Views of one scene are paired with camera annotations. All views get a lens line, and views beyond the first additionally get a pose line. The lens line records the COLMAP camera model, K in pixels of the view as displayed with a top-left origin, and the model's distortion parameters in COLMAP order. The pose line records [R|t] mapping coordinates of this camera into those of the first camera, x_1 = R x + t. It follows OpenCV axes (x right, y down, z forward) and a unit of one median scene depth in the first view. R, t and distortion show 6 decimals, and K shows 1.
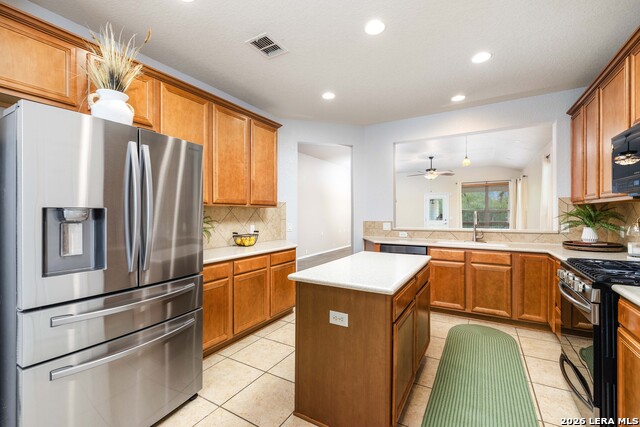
lens RADIAL K [[276.5, 0, 320.8], [0, 276.5, 213.3], [0, 0, 1]] dist [-0.005743, -0.001057]
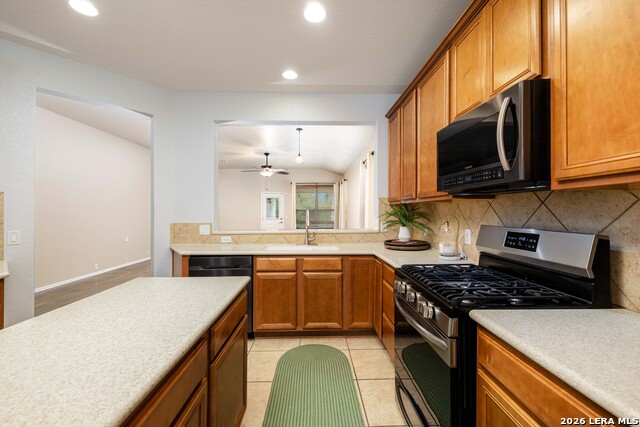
lens RADIAL K [[276.5, 0, 320.3], [0, 276.5, 211.7], [0, 0, 1]] dist [-0.005743, -0.001057]
pose [[0.848617, 0.002858, 0.529000, 0.147280], [-0.002200, 0.999996, -0.001875, -0.002253], [-0.529003, 0.000427, 0.848620, 0.263612]]
